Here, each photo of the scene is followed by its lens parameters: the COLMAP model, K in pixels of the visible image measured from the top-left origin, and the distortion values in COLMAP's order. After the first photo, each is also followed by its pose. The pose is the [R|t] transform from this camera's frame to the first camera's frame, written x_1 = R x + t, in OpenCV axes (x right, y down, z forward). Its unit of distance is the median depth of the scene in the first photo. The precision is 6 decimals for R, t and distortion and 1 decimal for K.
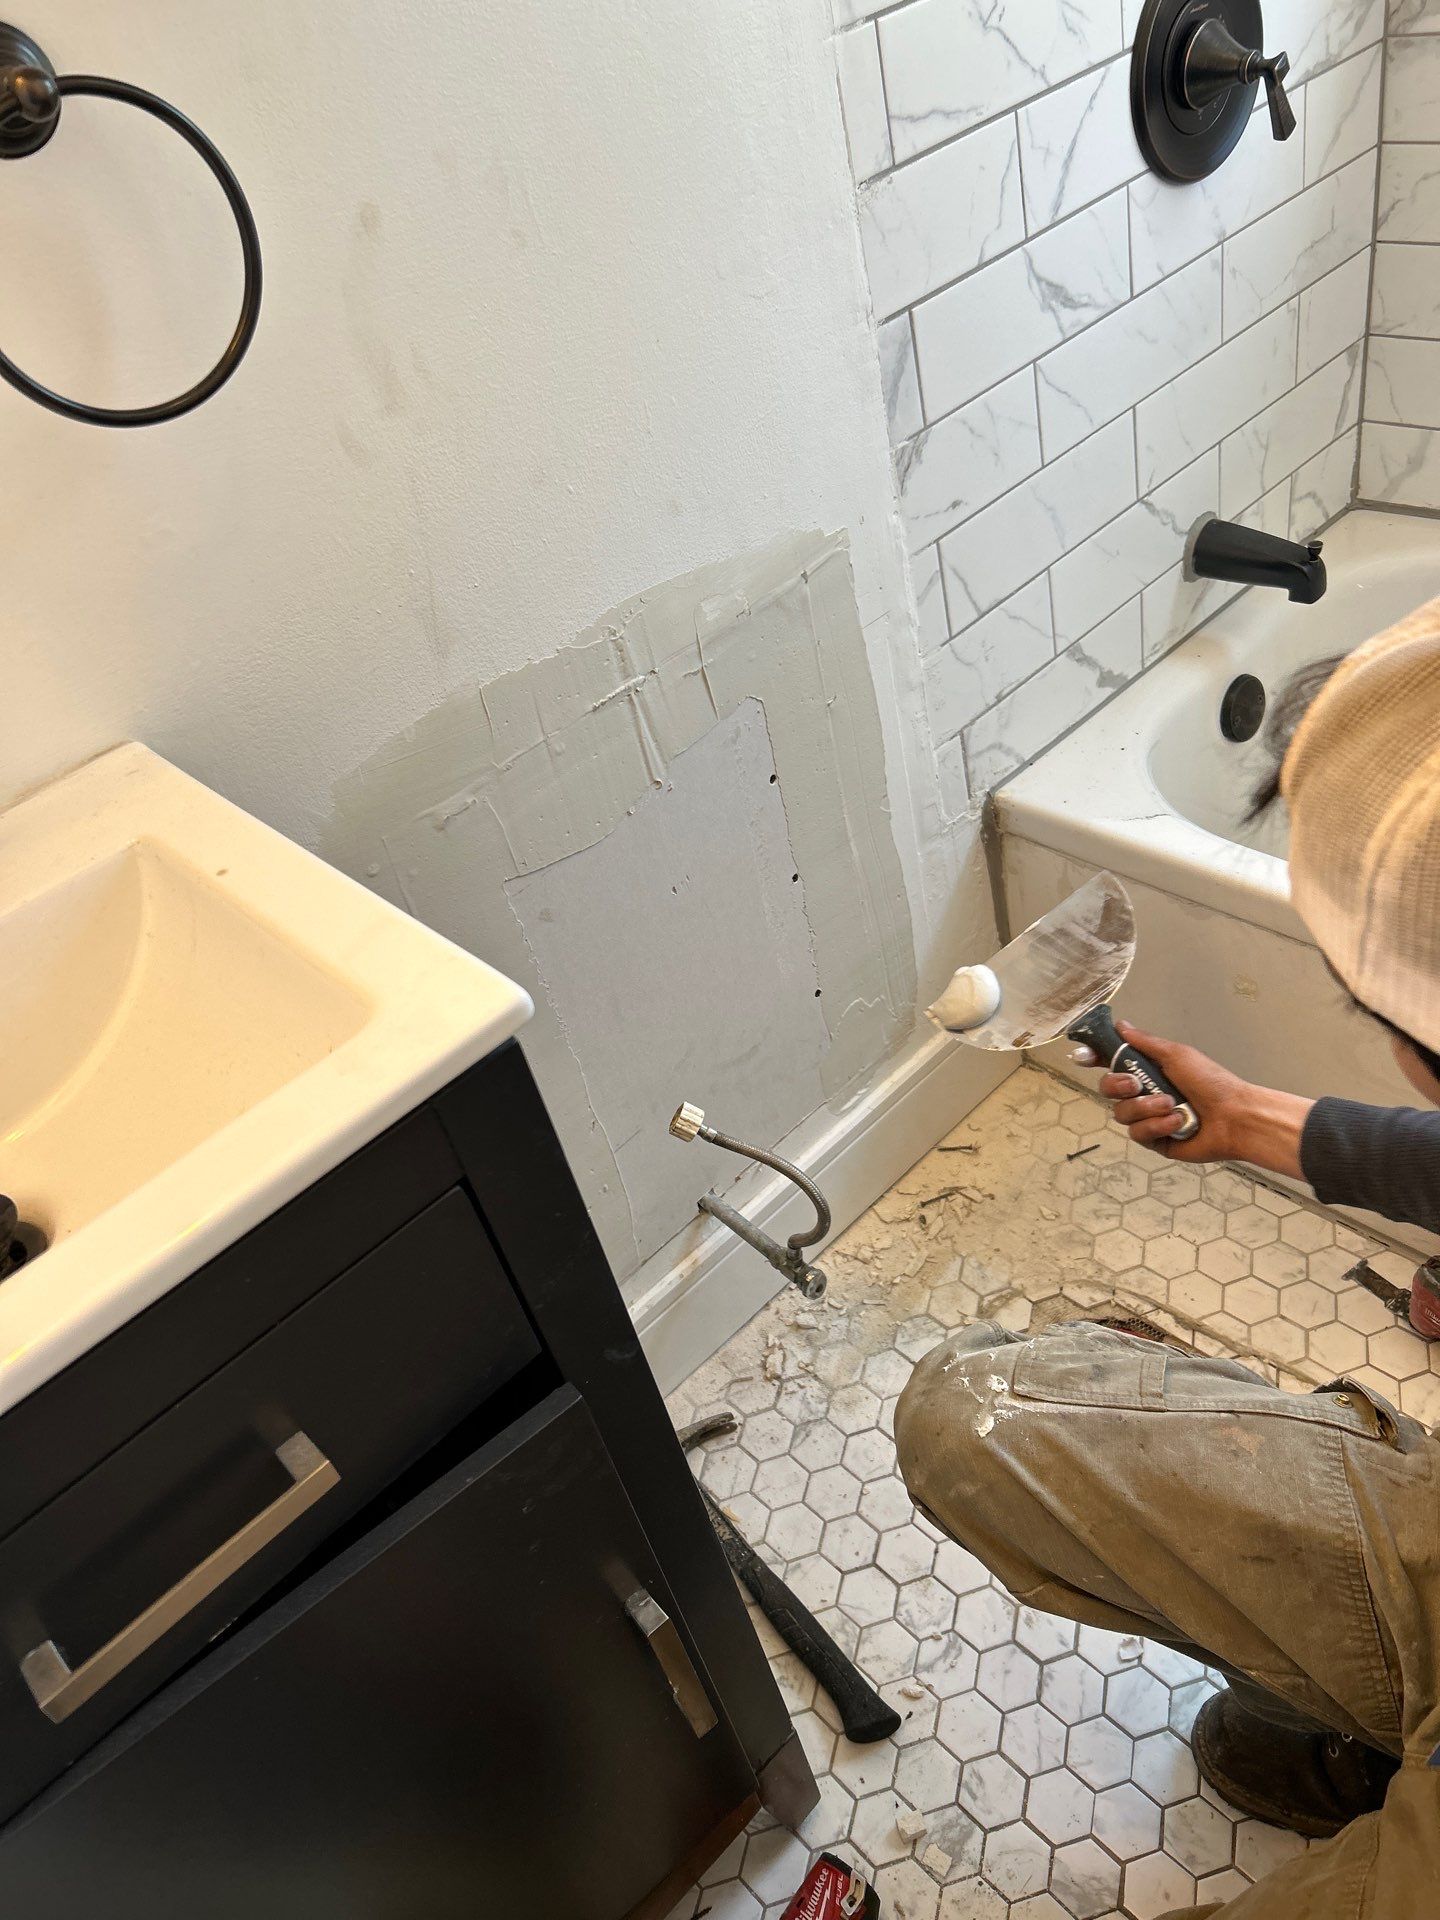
lens RADIAL K [[1486.5, 0, 717.7], [0, 1486.5, 958.9], [0, 0, 1]] dist [0.008984, -0.005542]
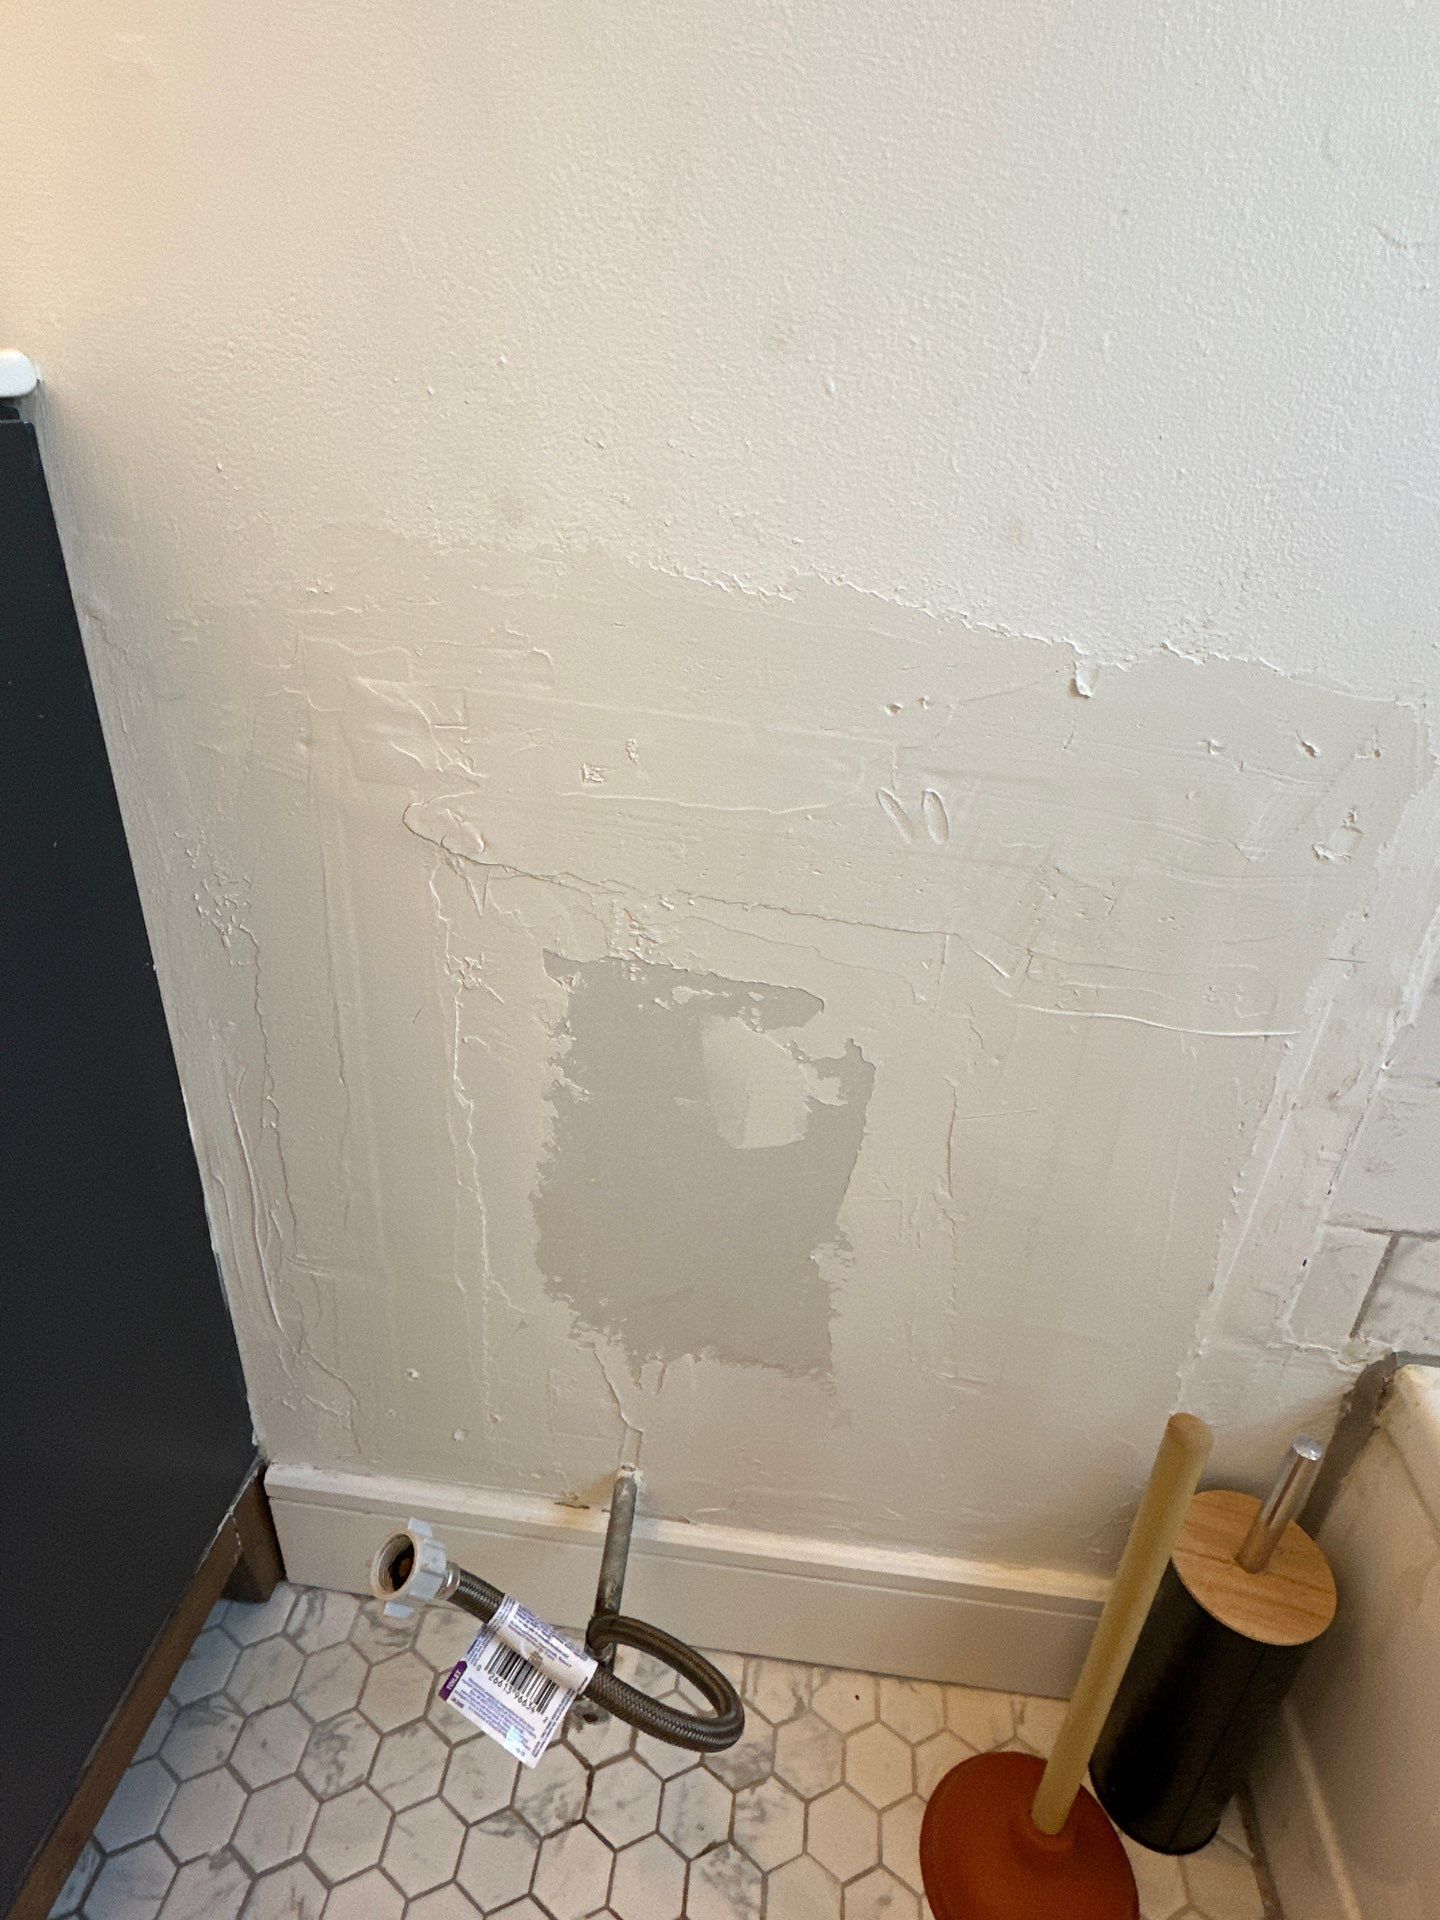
lens RADIAL K [[1116.7, 0, 714.8], [0, 1116.7, 962.6], [0, 0, 1]] dist [0.003537, 0.001049]
pose [[0.622810, 0.567226, -0.538853, 0.178883], [-0.626263, 0.774261, 0.091191, -0.112239], [0.468938, 0.280669, 0.837450, 0.500641]]
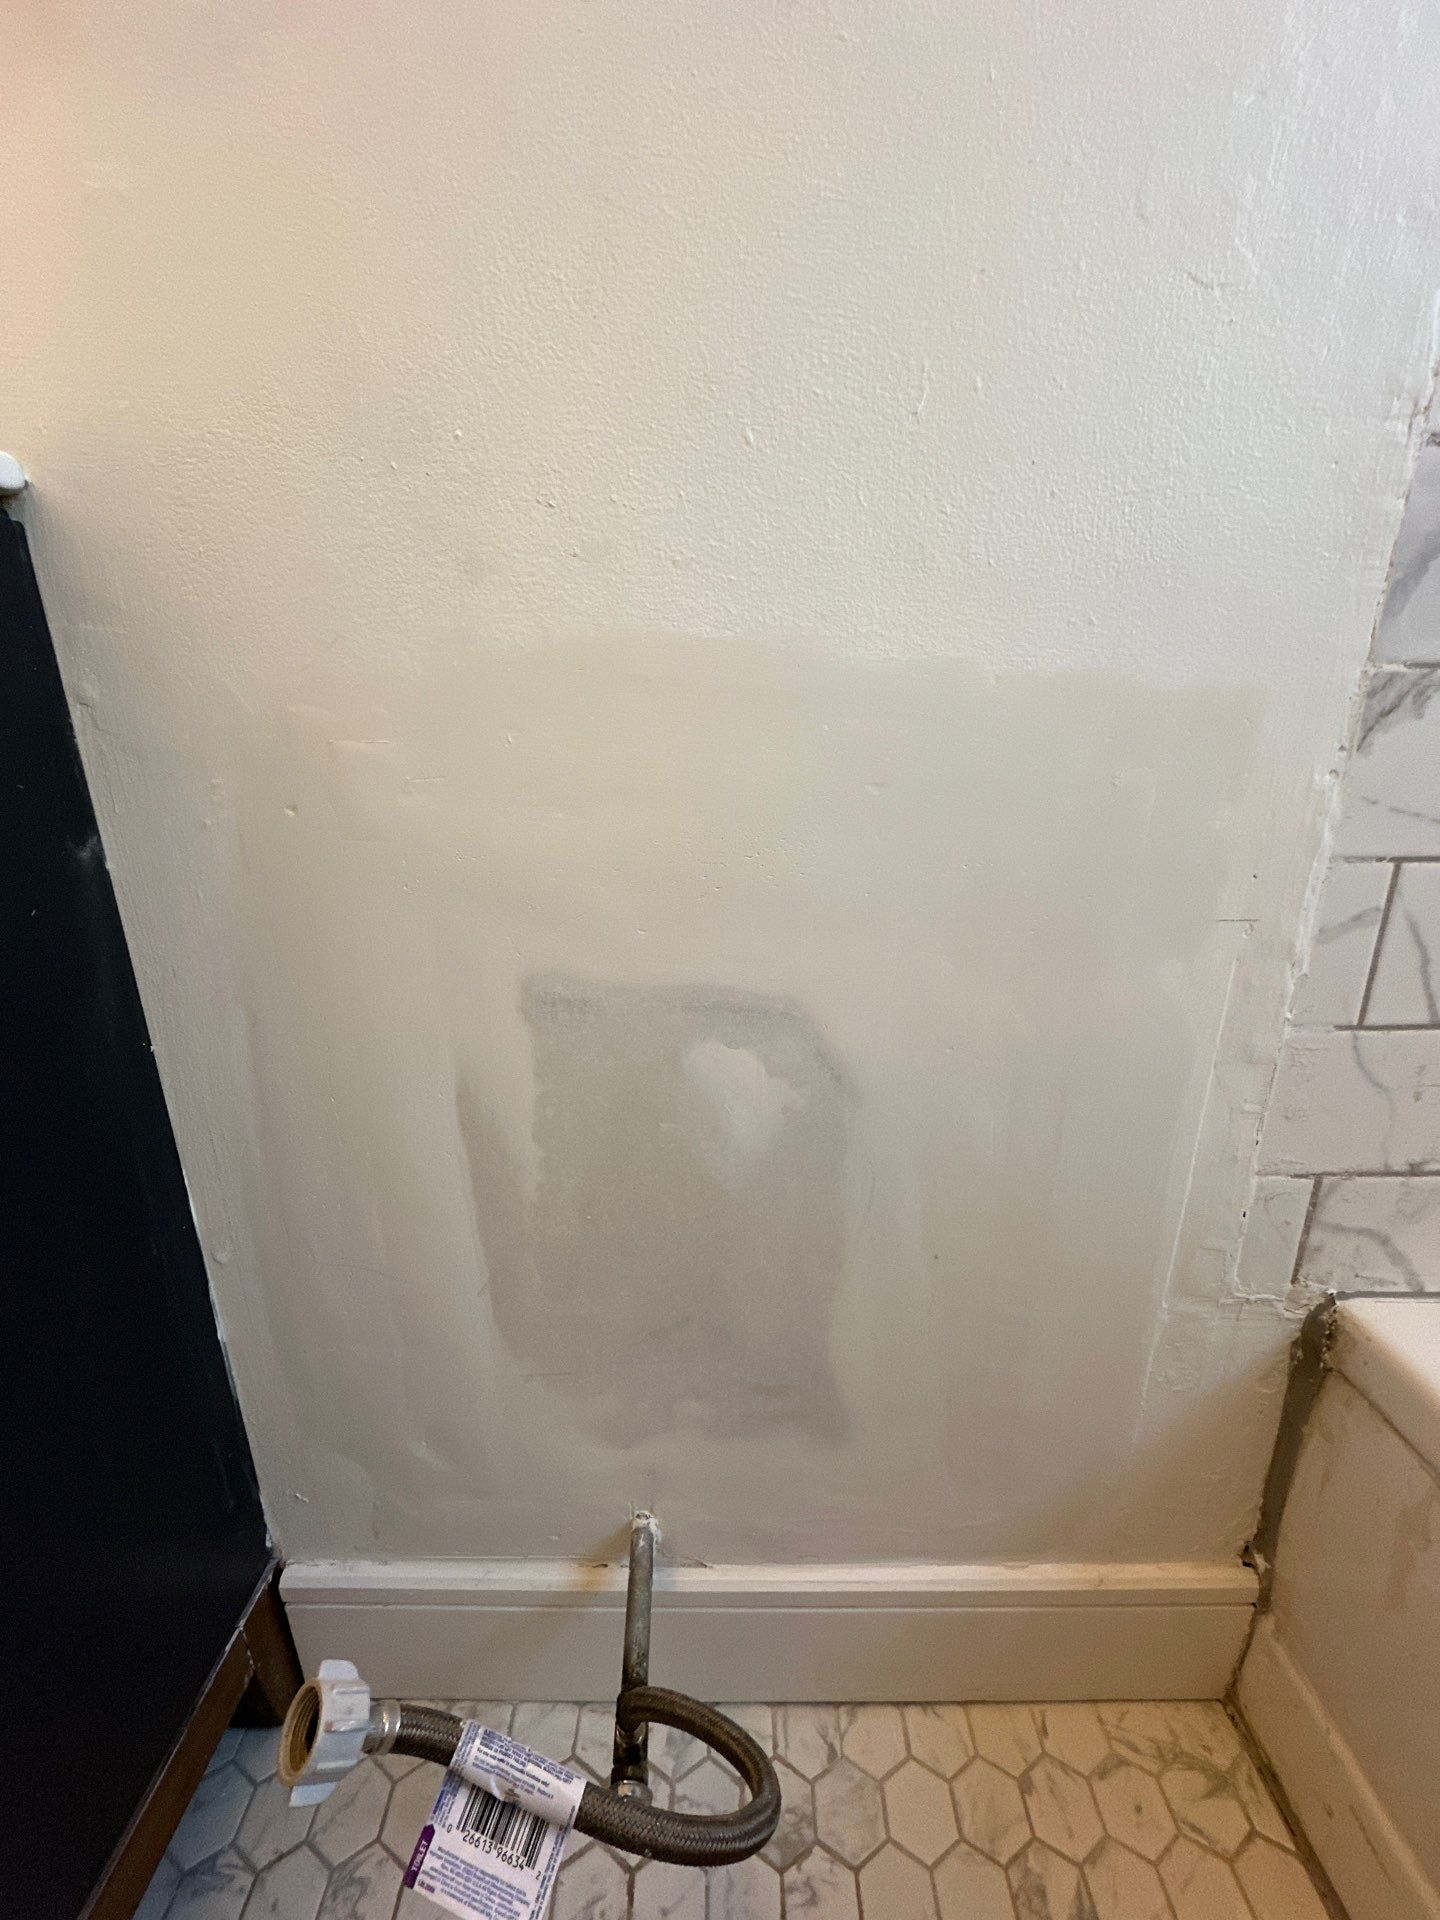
lens RADIAL K [[786.4, 0, 719.9], [0, 786.4, 956.8], [0, 0, 1]] dist [0.001164, 0.000487]
pose [[0.713276, 0.394610, -0.579241, 0.143415], [-0.548490, 0.828784, -0.110797, -0.054022], [0.436344, 0.396737, 0.807591, 0.594969]]
